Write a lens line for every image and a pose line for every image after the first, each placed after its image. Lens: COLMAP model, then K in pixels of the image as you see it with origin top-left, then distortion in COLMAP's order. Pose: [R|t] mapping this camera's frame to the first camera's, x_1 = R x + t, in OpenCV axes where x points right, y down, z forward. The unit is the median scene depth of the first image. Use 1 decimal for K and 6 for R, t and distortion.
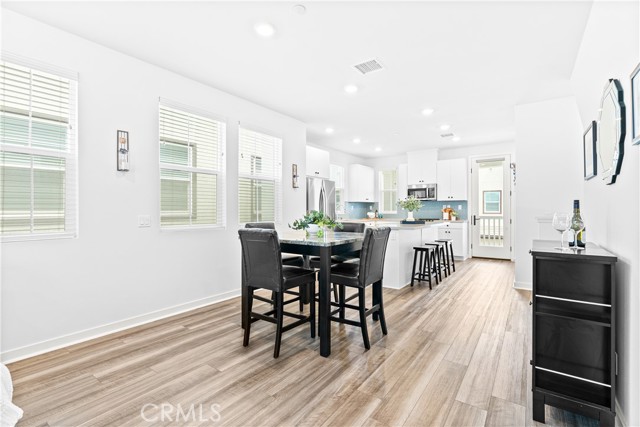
lens RADIAL K [[296.1, 0, 317.4], [0, 296.1, 212.6], [0, 0, 1]] dist [-0.005857, 0.000531]
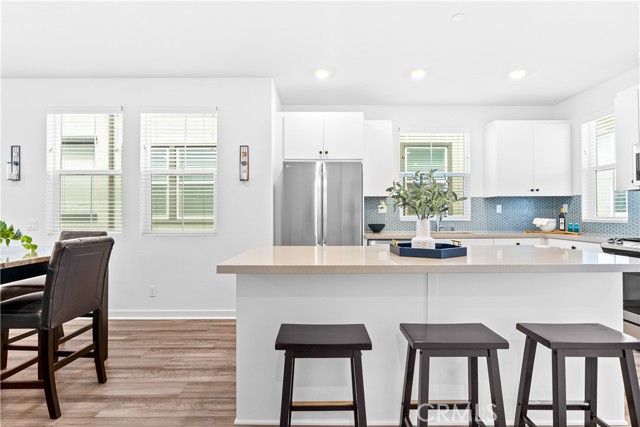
lens RADIAL K [[296.1, 0, 321.8], [0, 296.1, 215.0], [0, 0, 1]] dist [-0.005857, 0.000531]
pose [[0.588811, -0.002812, -0.808266, 0.431731], [-0.004540, 0.999967, -0.006786, -0.001245], [0.808258, 0.007665, 0.588778, 0.568812]]
